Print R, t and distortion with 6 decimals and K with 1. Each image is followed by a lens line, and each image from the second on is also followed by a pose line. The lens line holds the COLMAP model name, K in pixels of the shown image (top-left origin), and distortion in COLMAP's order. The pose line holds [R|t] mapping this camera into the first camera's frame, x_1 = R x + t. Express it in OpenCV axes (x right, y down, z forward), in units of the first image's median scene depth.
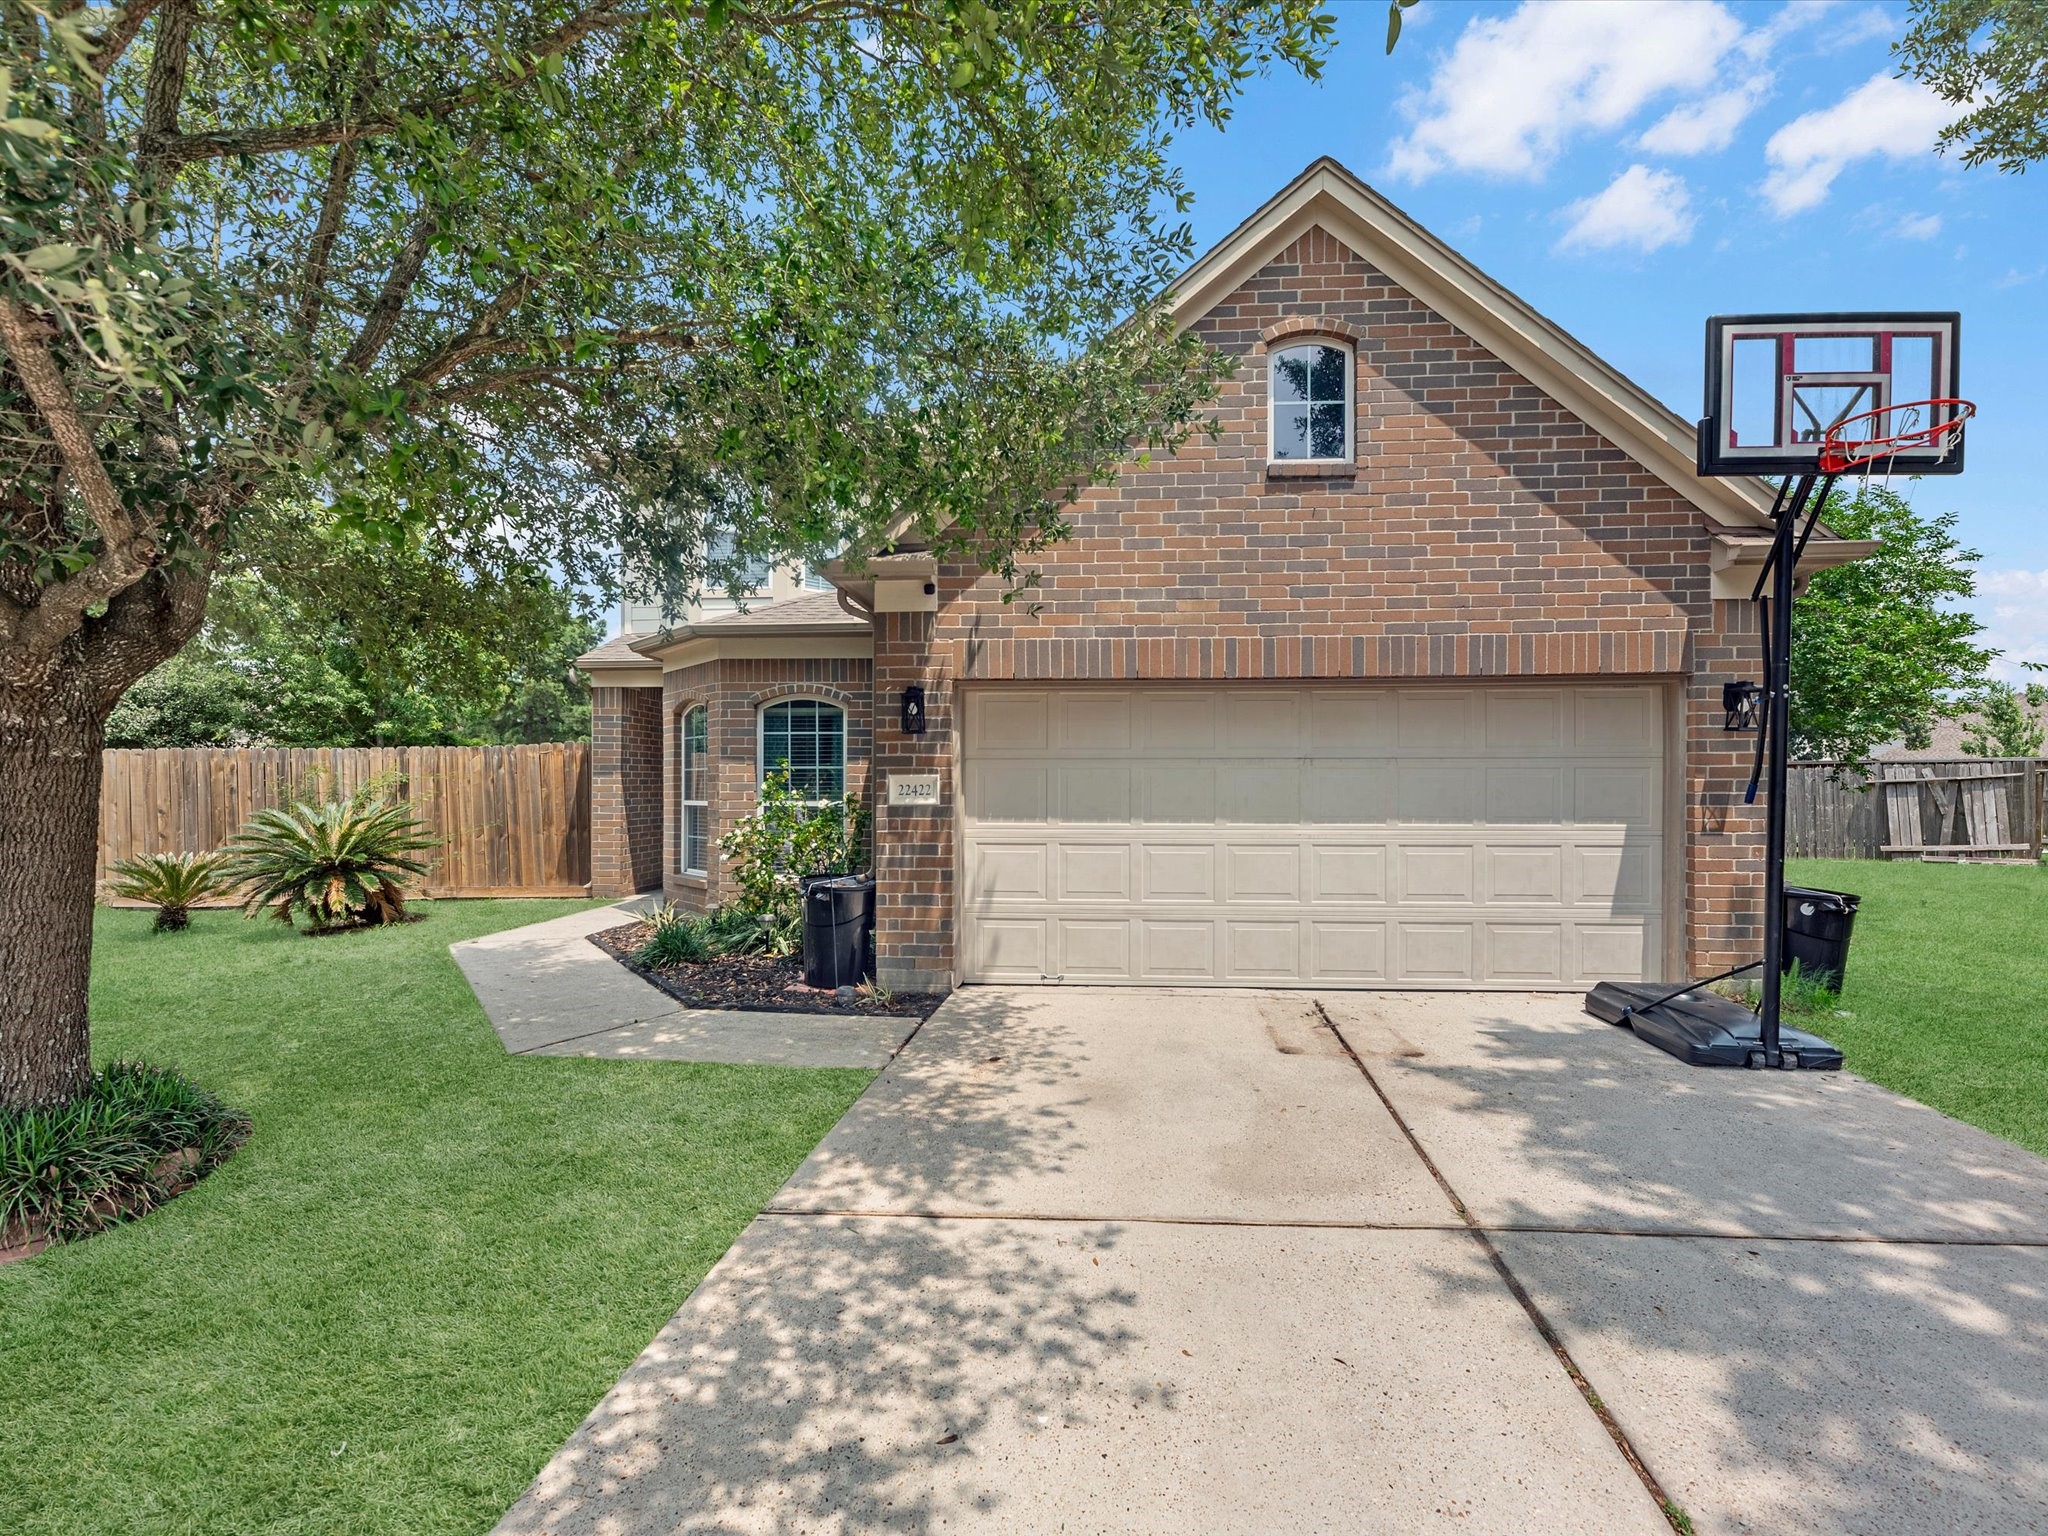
lens RADIAL K [[936.4, 0, 1034.0], [0, 936.4, 783.1], [0, 0, 1]] dist [-0.002472, -0.000333]
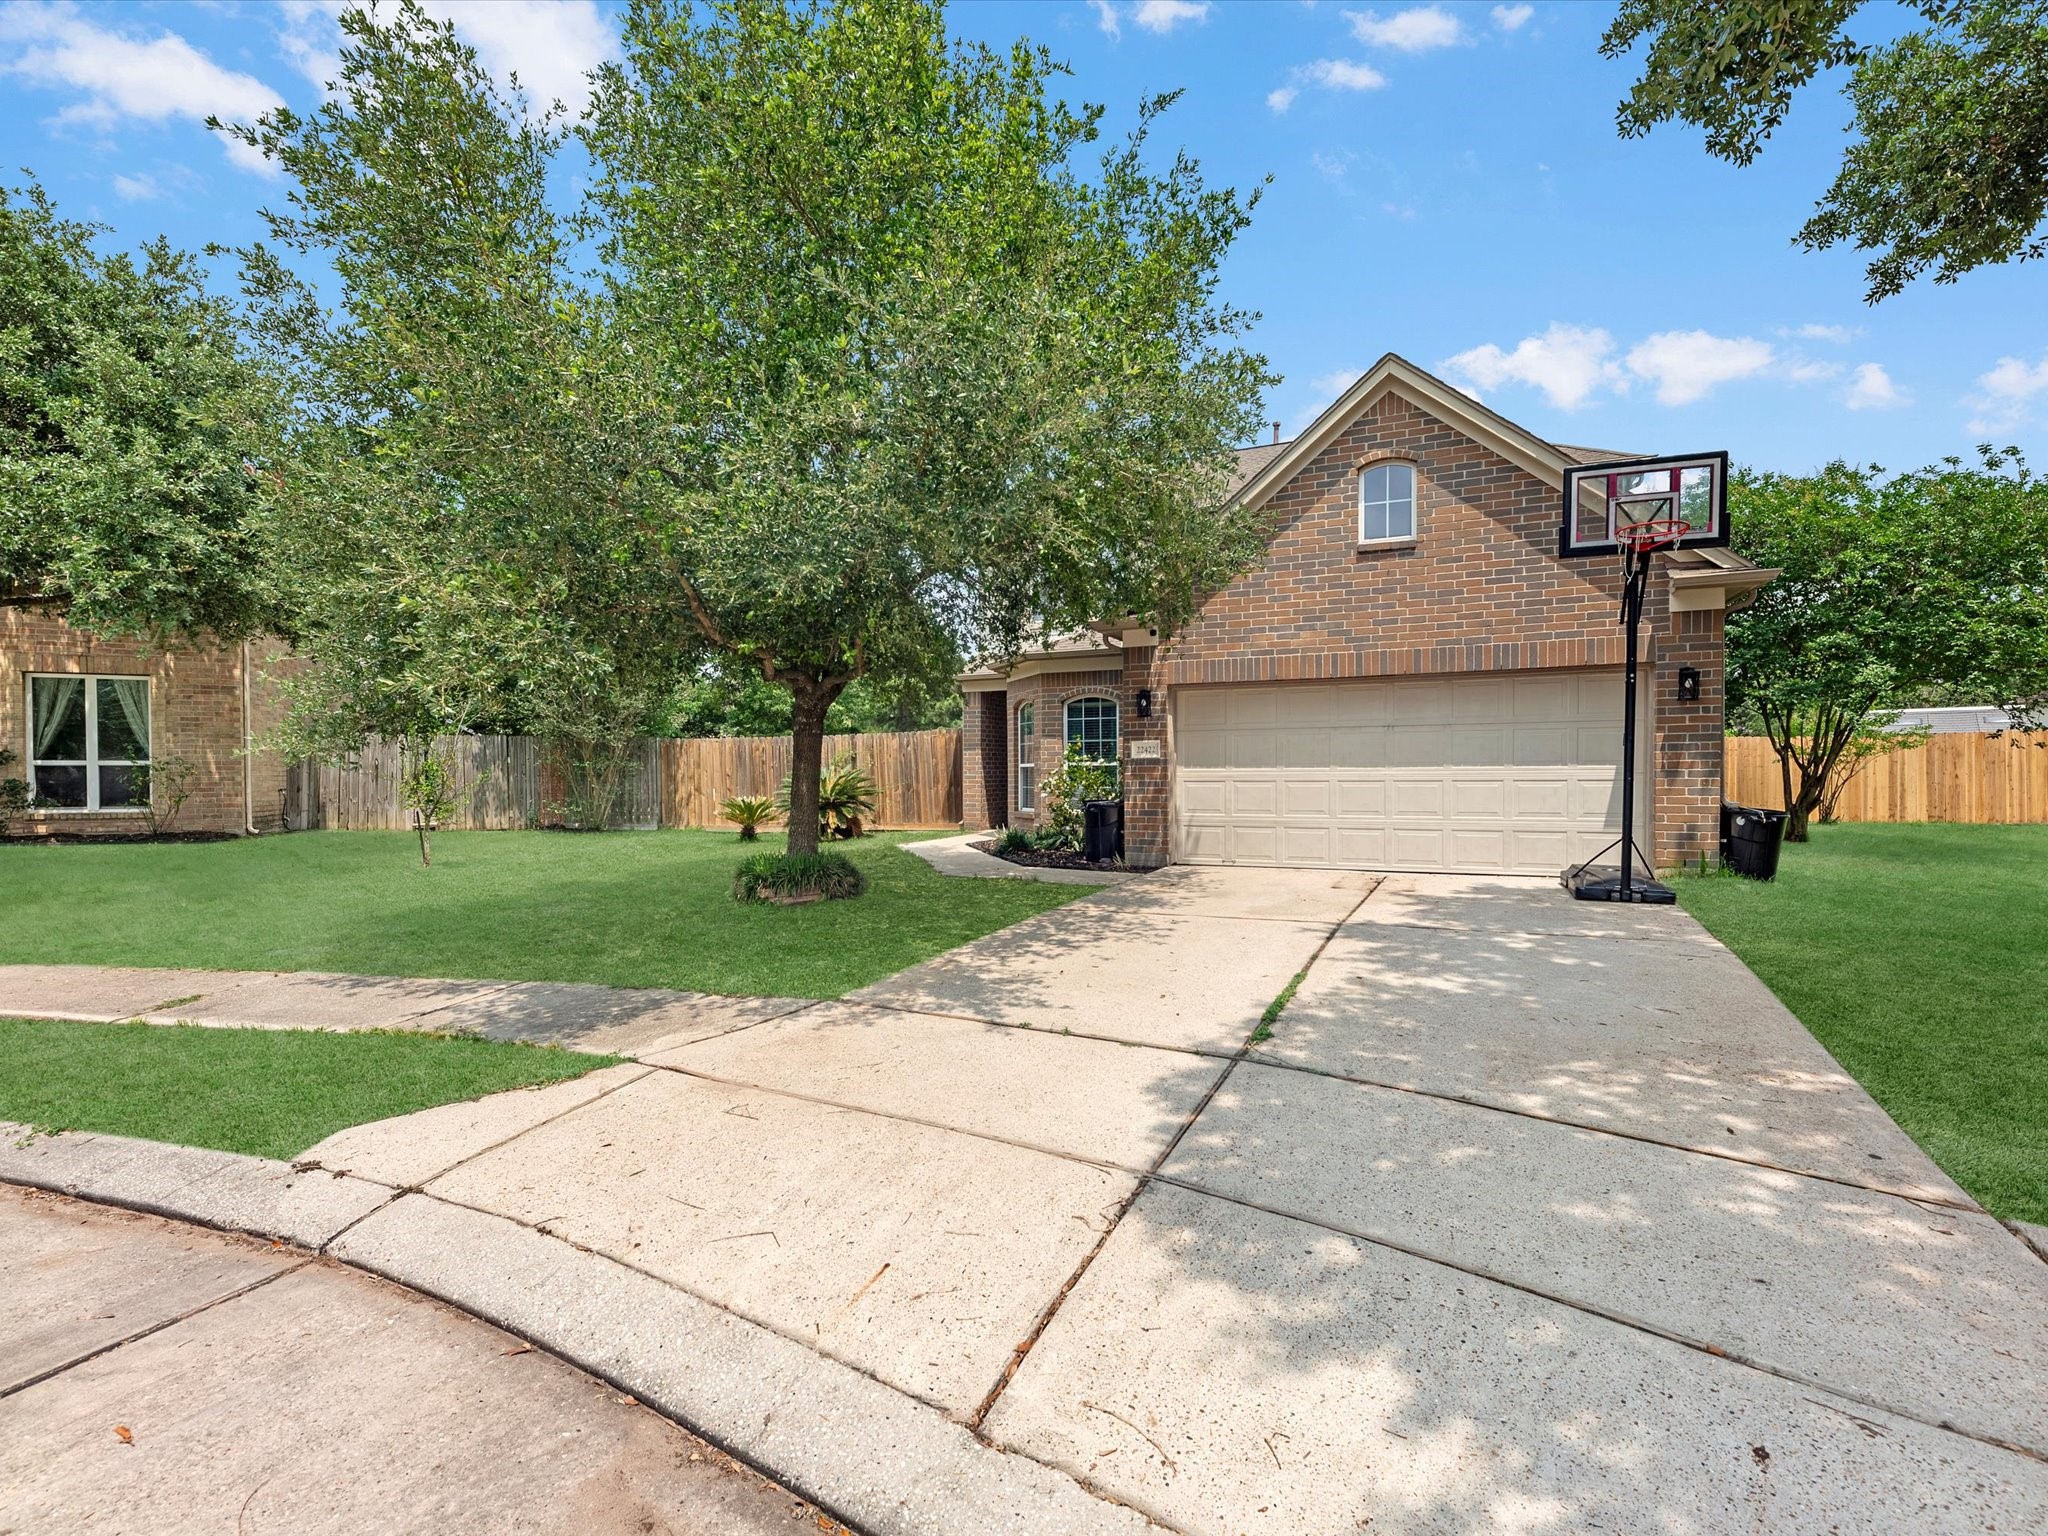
lens RADIAL K [[944.2, 0, 1024.0], [0, 944.2, 768.0], [0, 0, 1]] dist [-0.003011, -0.000328]
pose [[0.938571, -0.007668, -0.345001, 0.262070], [0.007358, 0.999970, -0.002208, 0.043419], [0.345008, -0.000466, 0.938600, -0.710568]]
